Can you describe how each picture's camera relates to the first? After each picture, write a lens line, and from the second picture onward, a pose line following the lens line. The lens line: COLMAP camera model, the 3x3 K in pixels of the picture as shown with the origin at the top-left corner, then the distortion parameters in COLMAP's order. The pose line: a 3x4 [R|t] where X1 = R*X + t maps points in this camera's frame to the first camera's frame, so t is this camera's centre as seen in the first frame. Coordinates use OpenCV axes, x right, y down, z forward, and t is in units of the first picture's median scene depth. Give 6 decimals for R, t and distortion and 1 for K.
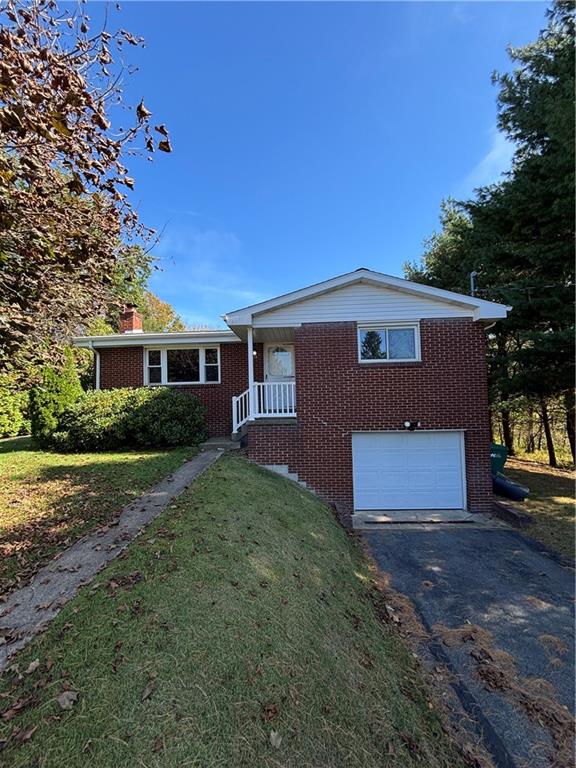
lens RADIAL K [[309.2, 0, 286.0], [0, 309.2, 386.2], [0, 0, 1]] dist [0.001329, -0.001704]
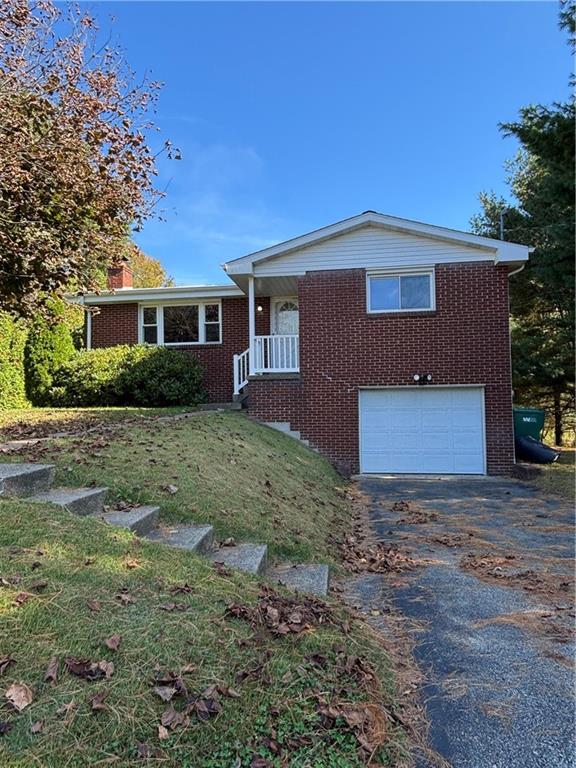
lens RADIAL K [[497.3, 0, 285.9], [0, 497.3, 385.9], [0, 0, 1]] dist [0.029095, -0.019009]
pose [[0.994834, 0.005815, -0.101346, 0.145924], [-0.006817, 0.999931, -0.009546, 0.157178], [0.101283, 0.010188, 0.994805, -0.502139]]
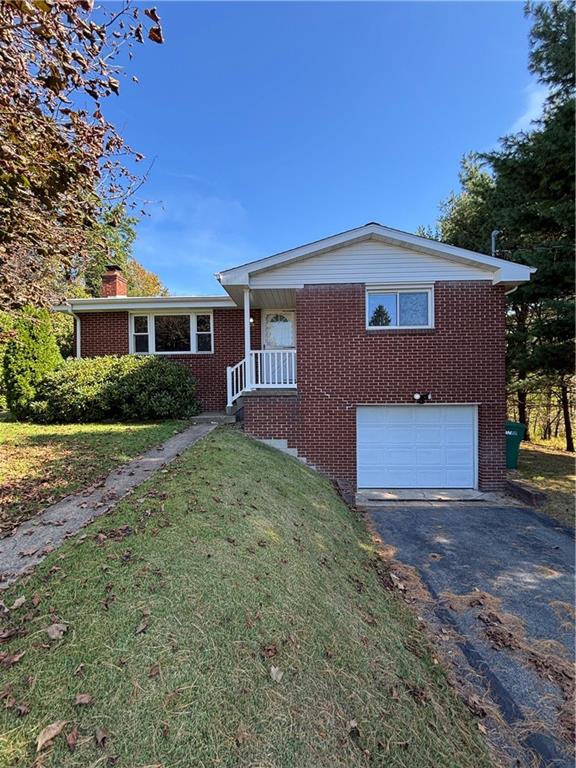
lens RADIAL K [[337.9, 0, 286.7], [0, 337.9, 386.3], [0, 0, 1]] dist [-0.002558, 0.000209]
pose [[0.999891, 0.012154, 0.008420, -0.004884], [-0.012543, 0.998779, 0.047793, 0.047302], [-0.007829, -0.047893, 0.998822, -0.000413]]
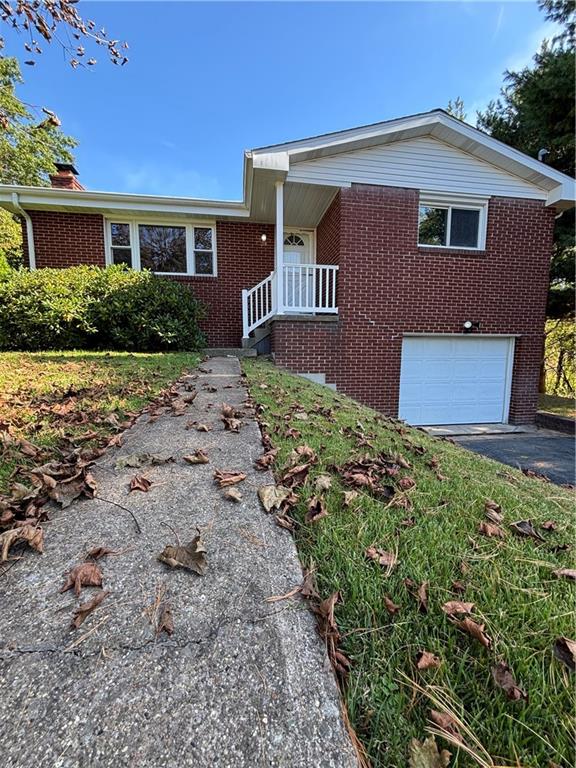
lens RADIAL K [[309.2, 0, 286.2], [0, 309.2, 386.8], [0, 0, 1]] dist [0.001329, -0.001704]
pose [[0.979705, 0.004309, 0.200397, -0.249496], [-0.035186, 0.987942, 0.150776, 0.171308], [-0.197331, -0.154767, 0.968043, 0.241441]]
